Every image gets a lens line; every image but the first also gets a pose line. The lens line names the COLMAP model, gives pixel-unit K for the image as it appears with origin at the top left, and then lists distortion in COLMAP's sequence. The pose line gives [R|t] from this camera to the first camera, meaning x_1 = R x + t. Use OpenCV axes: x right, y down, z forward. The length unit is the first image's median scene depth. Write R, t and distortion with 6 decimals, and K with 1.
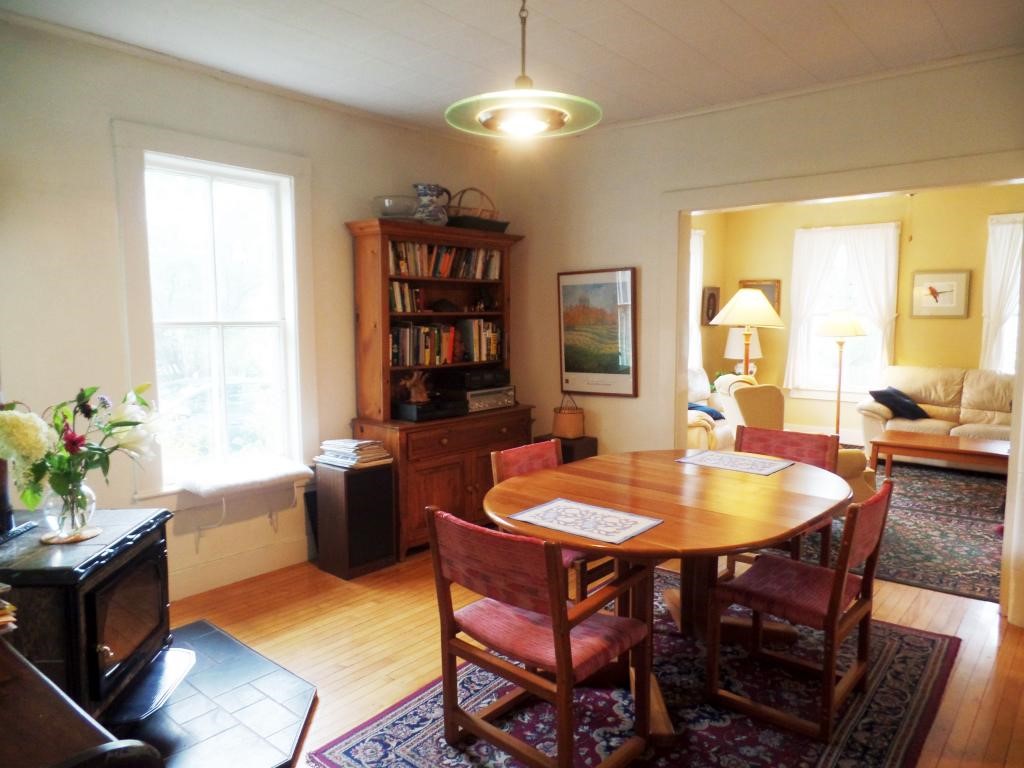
lens RADIAL K [[705.7, 0, 516.1], [0, 705.7, 384.0], [0, 0, 1]] dist [-0.004887, 0.001888]
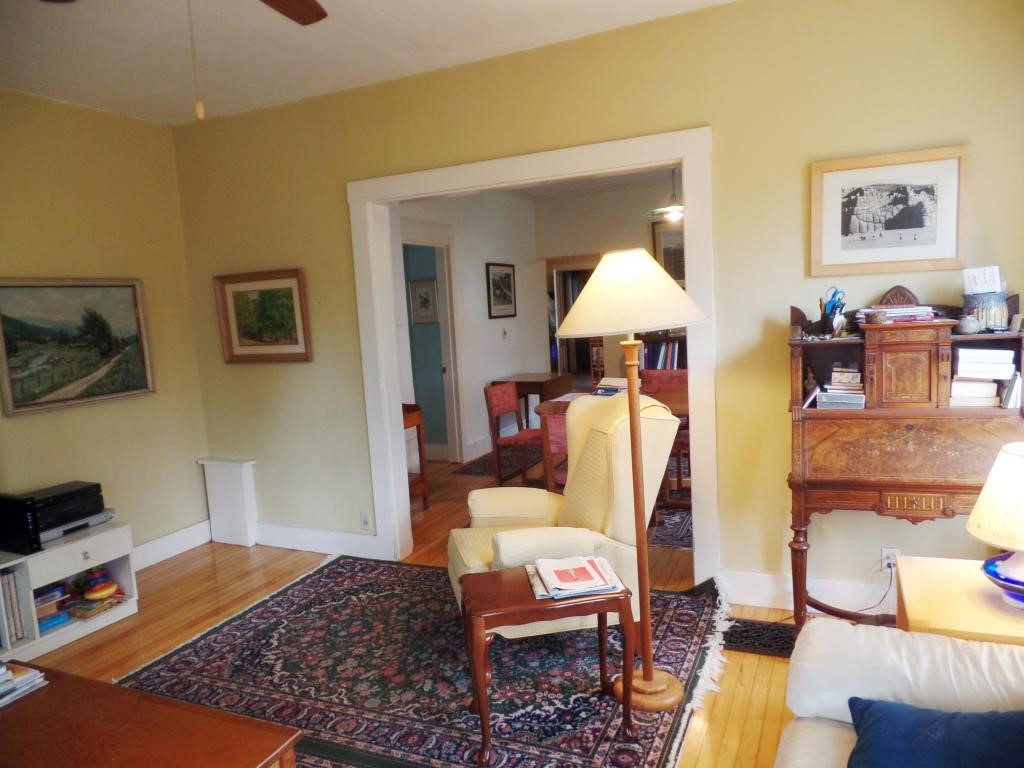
lens RADIAL K [[705.7, 0, 516.7], [0, 705.7, 386.6], [0, 0, 1]] dist [-0.004887, 0.001888]
pose [[-0.962569, 0.093477, -0.254407, 0.396654], [0.036739, 0.974980, 0.219234, -0.115210], [0.268535, 0.201682, -0.941920, 1.080497]]
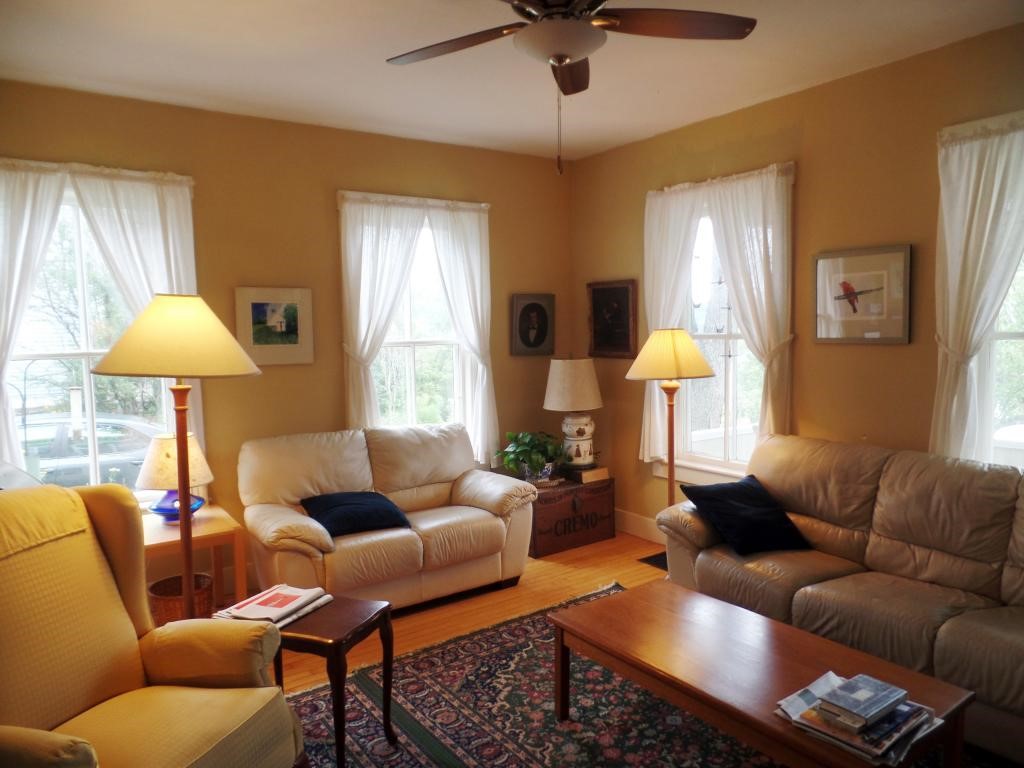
lens RADIAL K [[705.7, 0, 513.8], [0, 705.7, 386.3], [0, 0, 1]] dist [-0.004887, 0.001888]
pose [[0.963723, 0.007962, -0.266787, 0.526159], [-0.013382, 0.999739, -0.018502, -0.053109], [0.266570, 0.021401, 0.963578, 0.473983]]
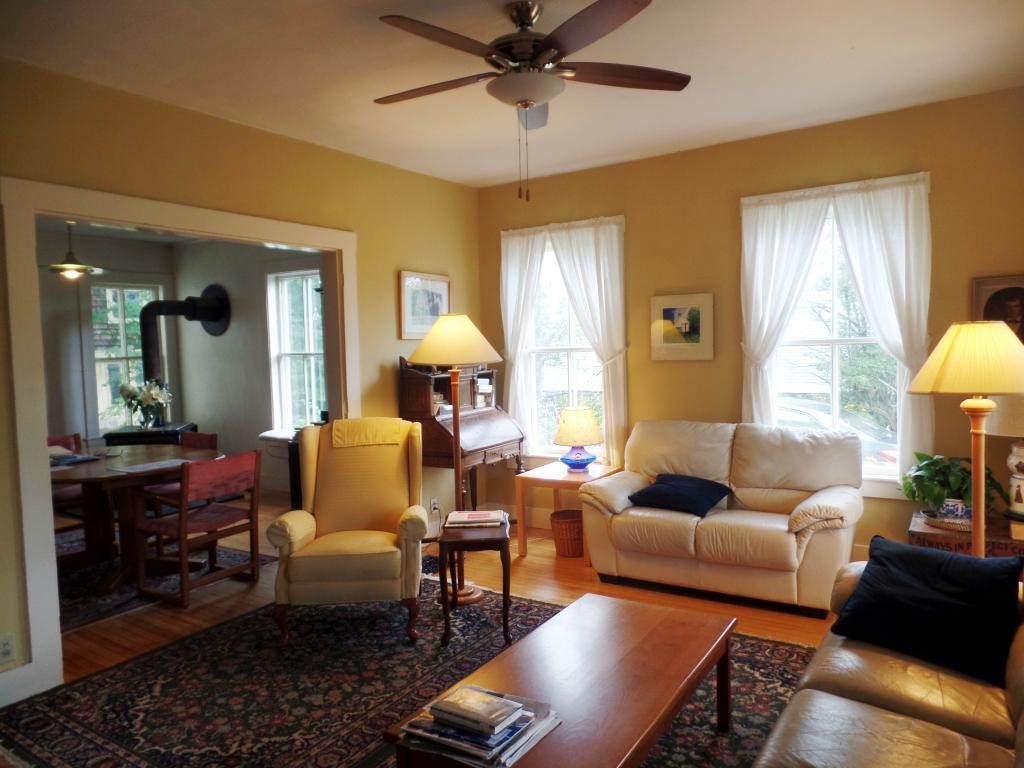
lens RADIAL K [[705.7, 0, 514.6], [0, 705.7, 382.1], [0, 0, 1]] dist [-0.004887, 0.001888]
pose [[0.116523, 0.049810, -0.991938, 0.826820], [-0.076020, 0.996259, 0.041097, -0.073078], [0.990274, 0.070618, 0.119874, 0.731910]]
